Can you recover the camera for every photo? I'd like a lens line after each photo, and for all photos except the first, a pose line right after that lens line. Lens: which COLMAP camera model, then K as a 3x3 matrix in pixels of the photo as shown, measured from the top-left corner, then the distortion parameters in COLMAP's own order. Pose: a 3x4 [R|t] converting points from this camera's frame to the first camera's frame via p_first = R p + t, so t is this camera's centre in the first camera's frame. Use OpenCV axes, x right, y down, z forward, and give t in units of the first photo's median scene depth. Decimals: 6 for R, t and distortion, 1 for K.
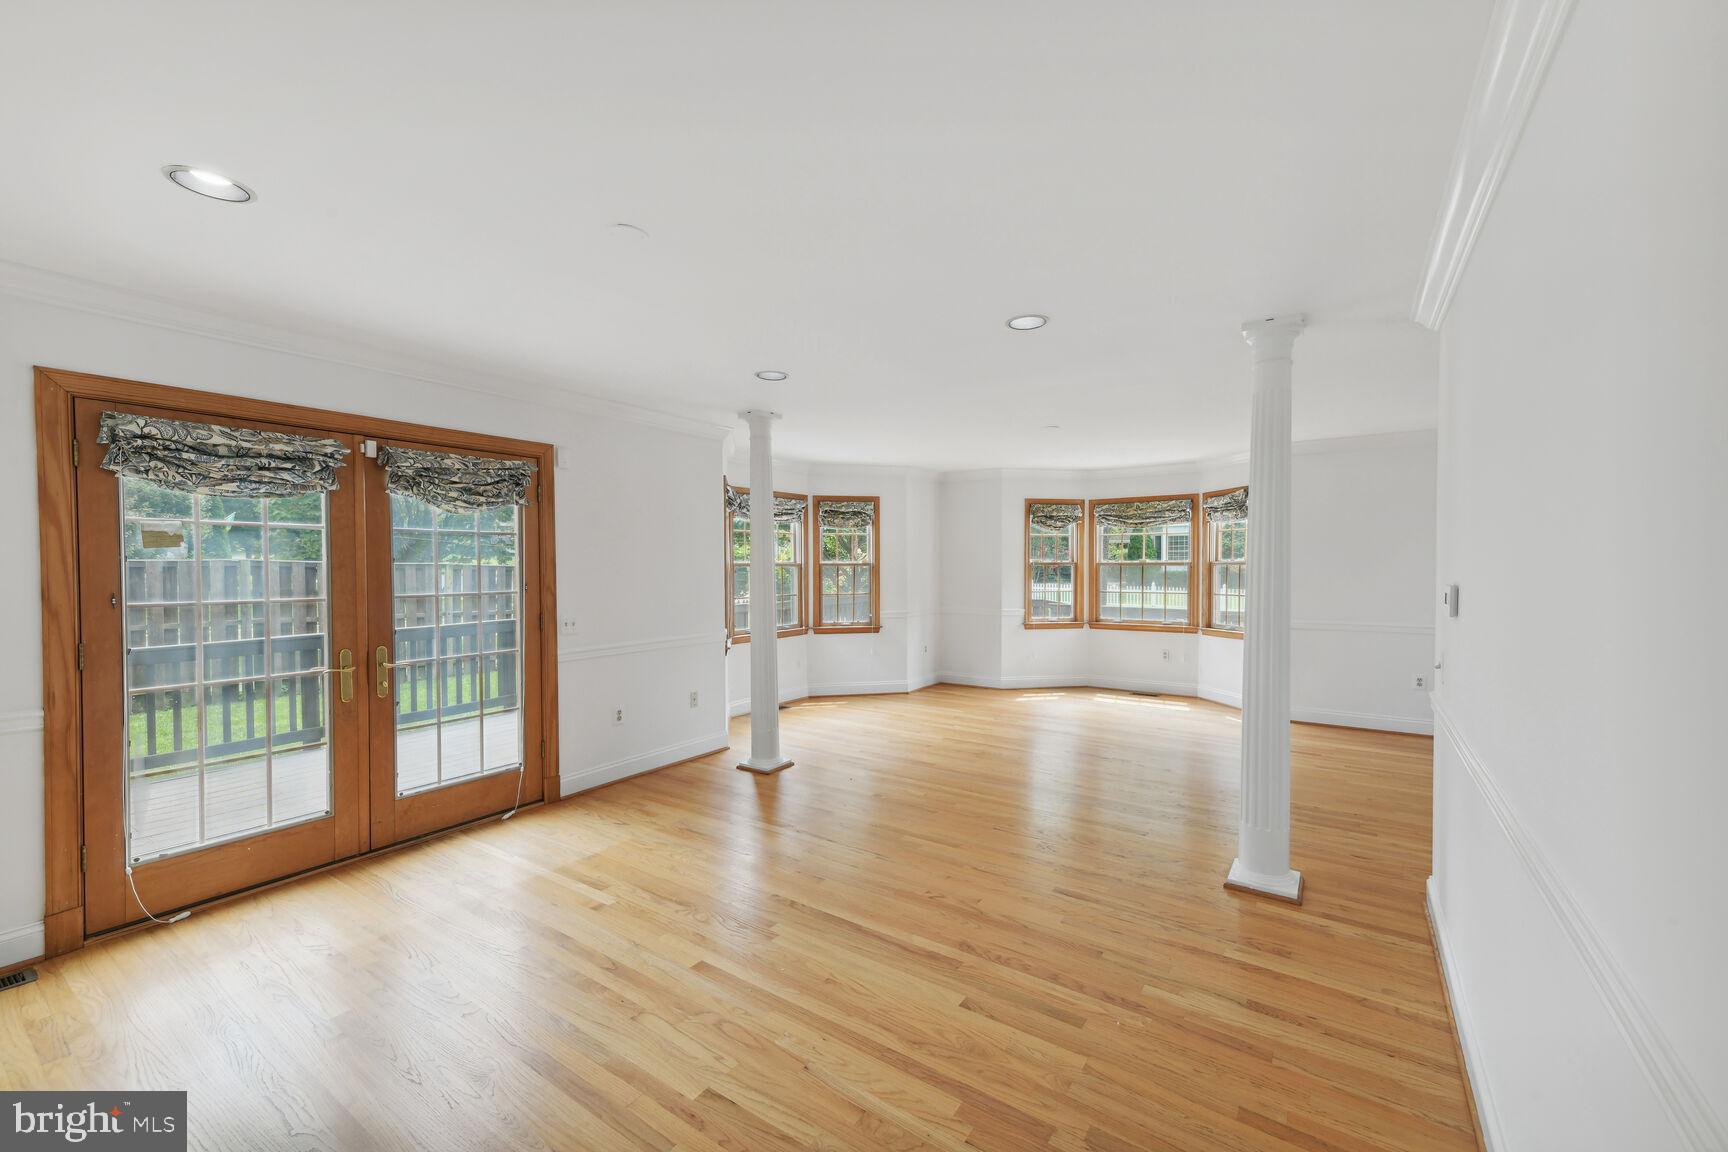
lens RADIAL K [[716.1, 0, 862.6], [0, 716.1, 556.3], [0, 0, 1]] dist [0.020640, -0.000157]
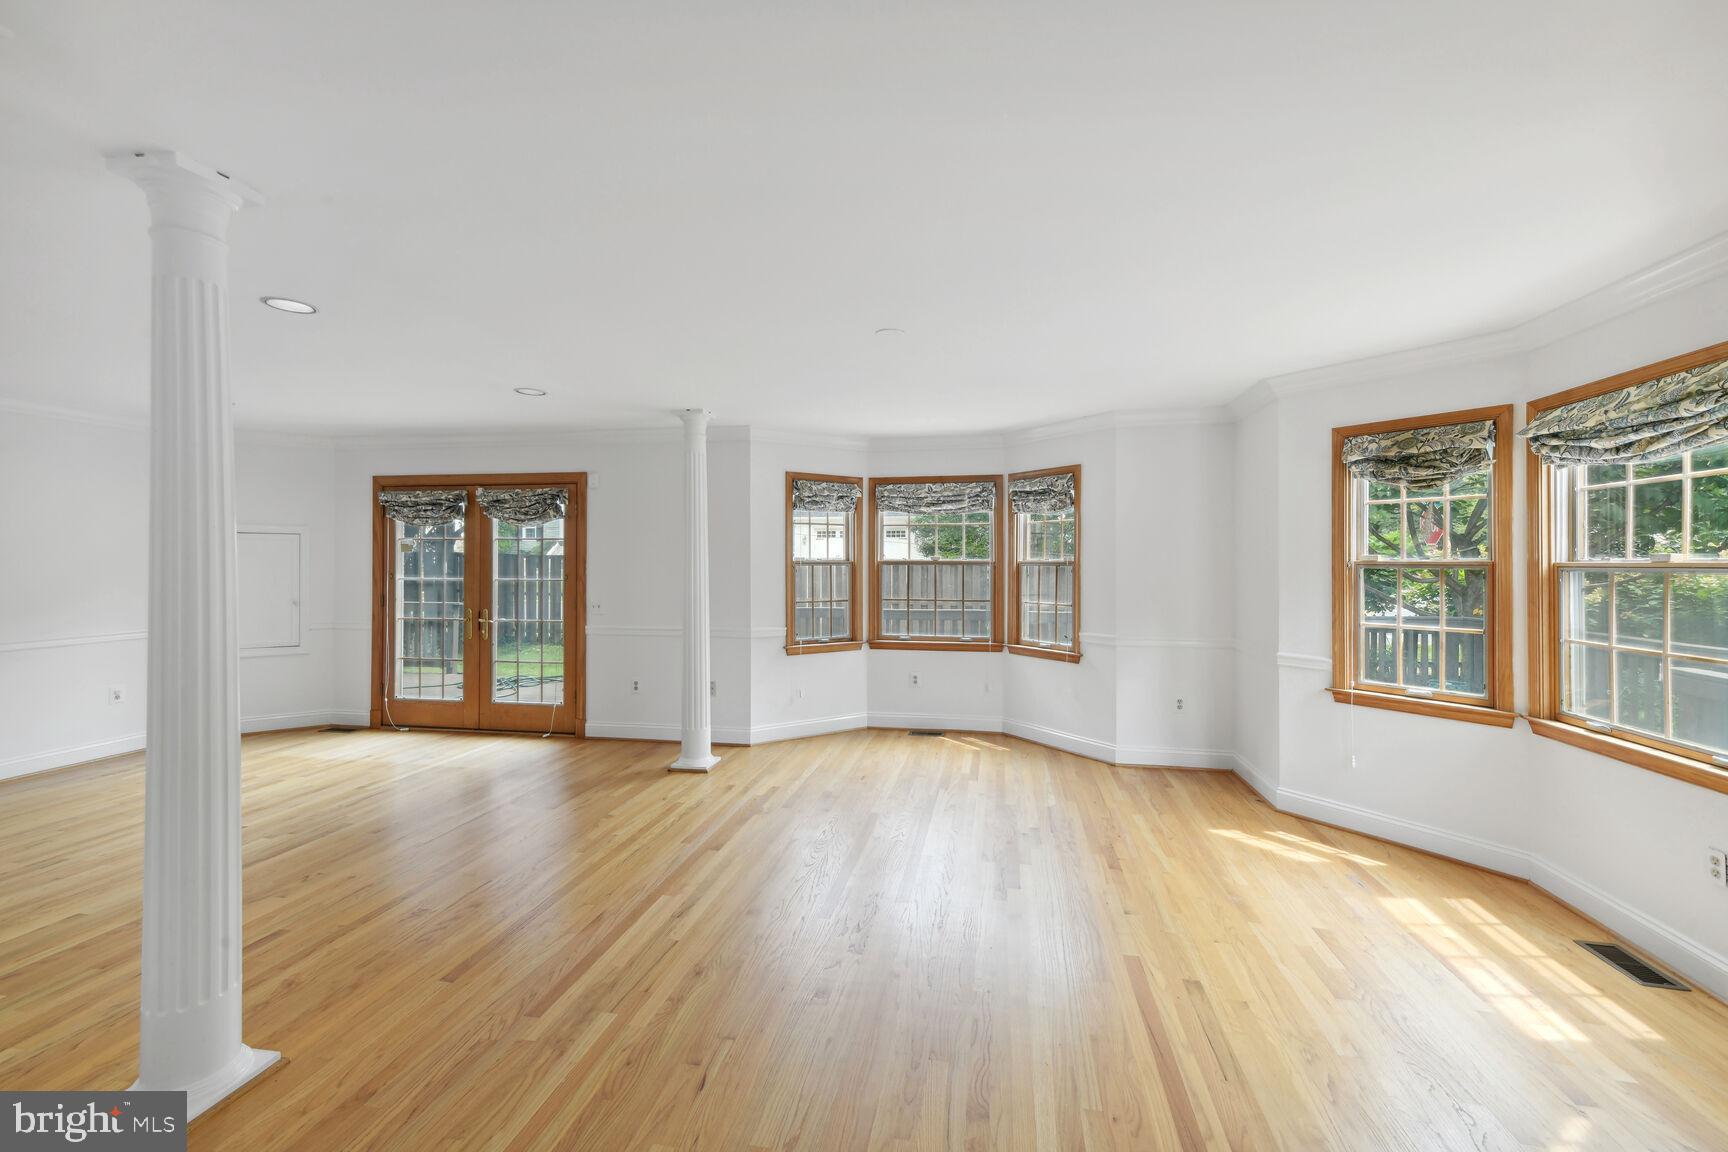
lens RADIAL K [[716.1, 0, 862.6], [0, 716.1, 556.3], [0, 0, 1]] dist [0.020640, -0.000157]
pose [[0.393567, -0.001031, -0.919295, 1.003511], [0.006099, 0.999980, 0.001490, 0.003367], [0.919276, -0.006193, 0.393566, 0.951238]]
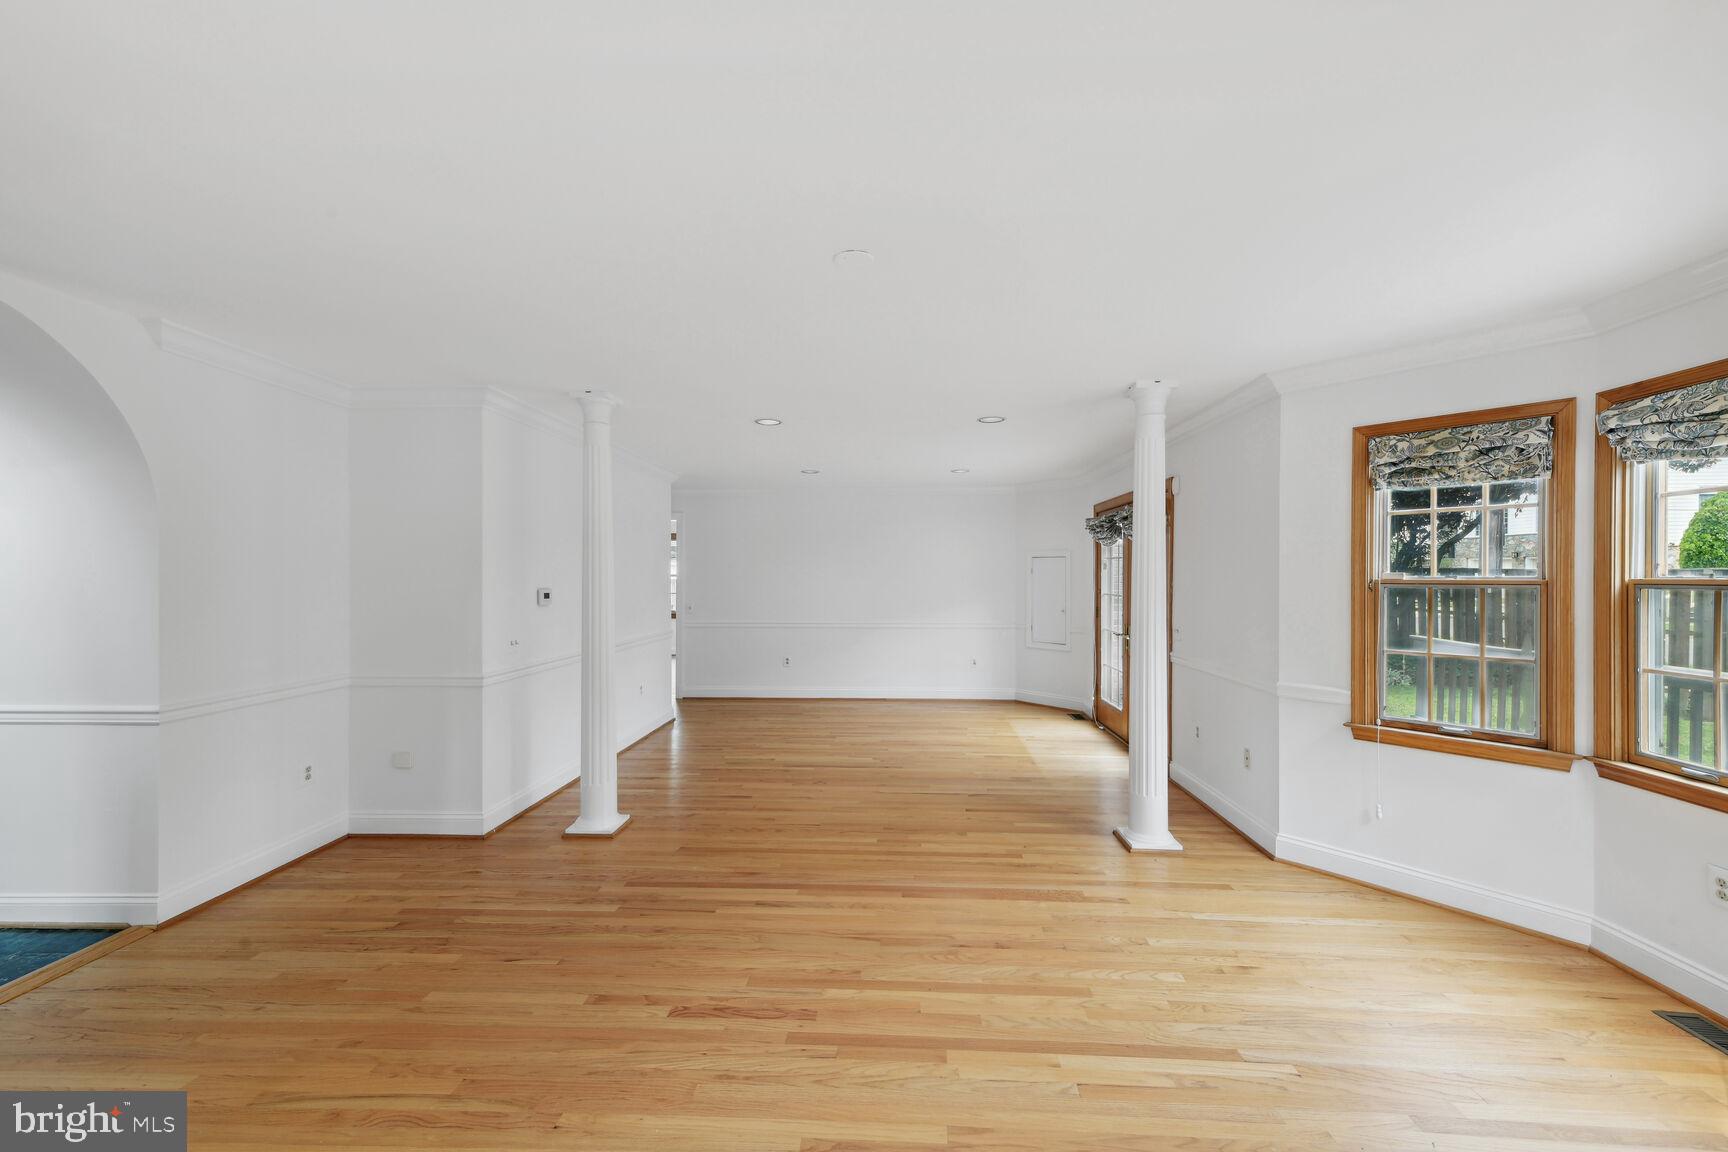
lens RADIAL K [[716.1, 0, 862.6], [0, 716.1, 556.3], [0, 0, 1]] dist [0.020640, -0.000157]
pose [[-0.860060, -0.007522, -0.510137, 0.600742], [0.006866, 0.999630, -0.026315, 0.007363], [0.510147, -0.026135, -0.859690, 1.744332]]
